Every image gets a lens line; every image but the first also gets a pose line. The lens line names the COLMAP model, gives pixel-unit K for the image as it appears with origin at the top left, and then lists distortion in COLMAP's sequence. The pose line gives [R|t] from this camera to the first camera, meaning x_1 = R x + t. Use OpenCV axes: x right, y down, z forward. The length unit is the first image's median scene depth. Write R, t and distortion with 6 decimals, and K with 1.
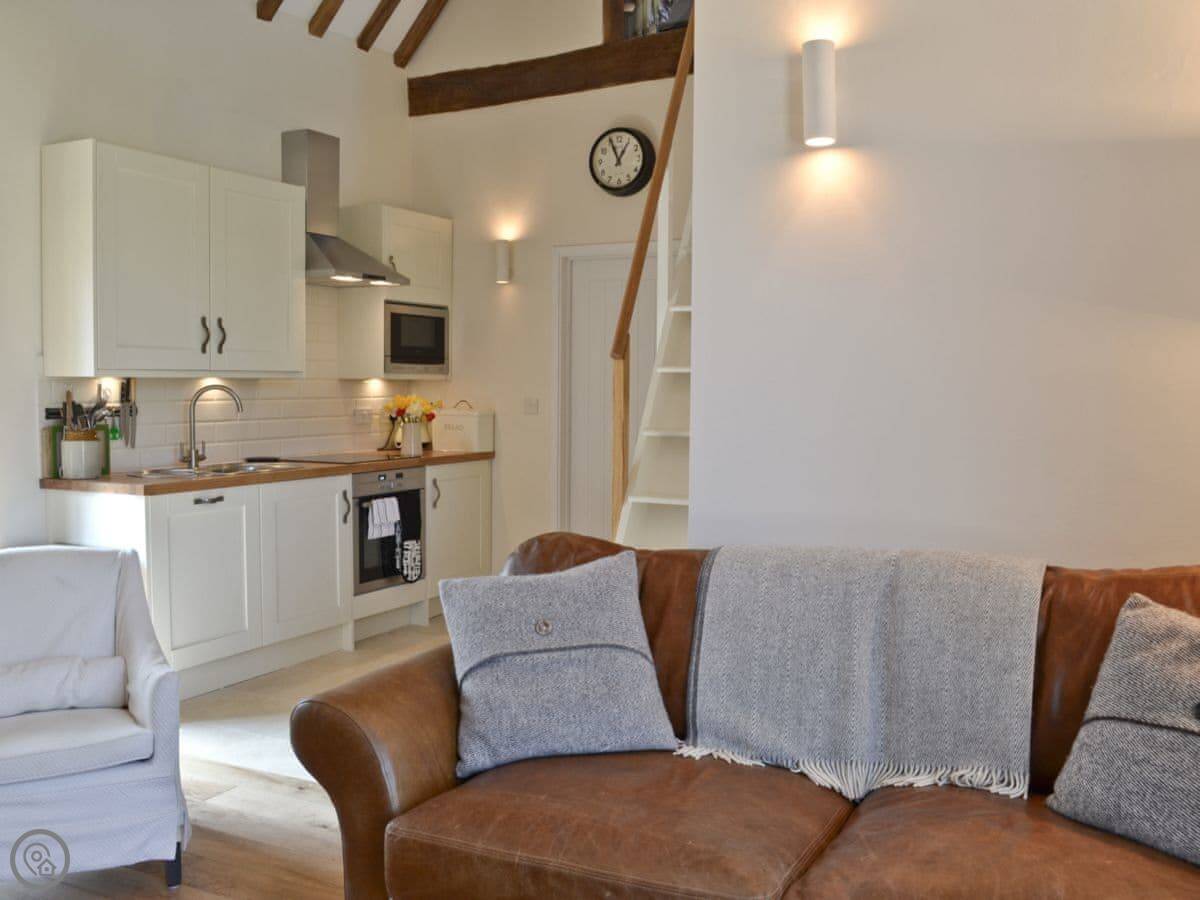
lens RADIAL K [[1084.3, 0, 600.0], [0, 1084.3, 450.0], [0, 0, 1]] dist [-0.059351, 0.000152]
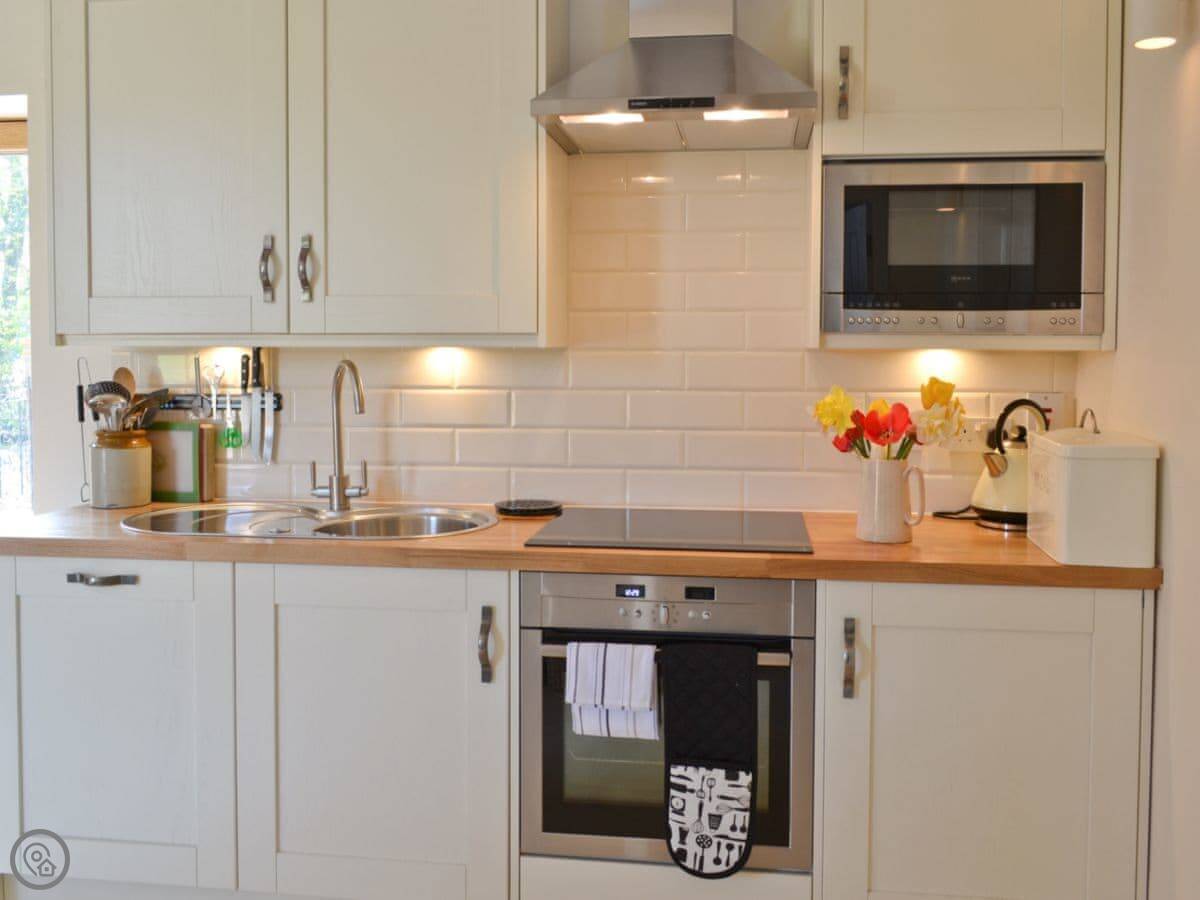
lens RADIAL K [[1054.6, 0, 600.0], [0, 1054.6, 379.6], [0, 0, 1]] dist [-0.005853, -0.007018]
pose [[0.334584, 0.026221, -0.942001, 0.166638], [-0.057796, 0.998302, 0.007260, -0.056286], [0.940592, 0.052015, 0.335531, 0.850145]]
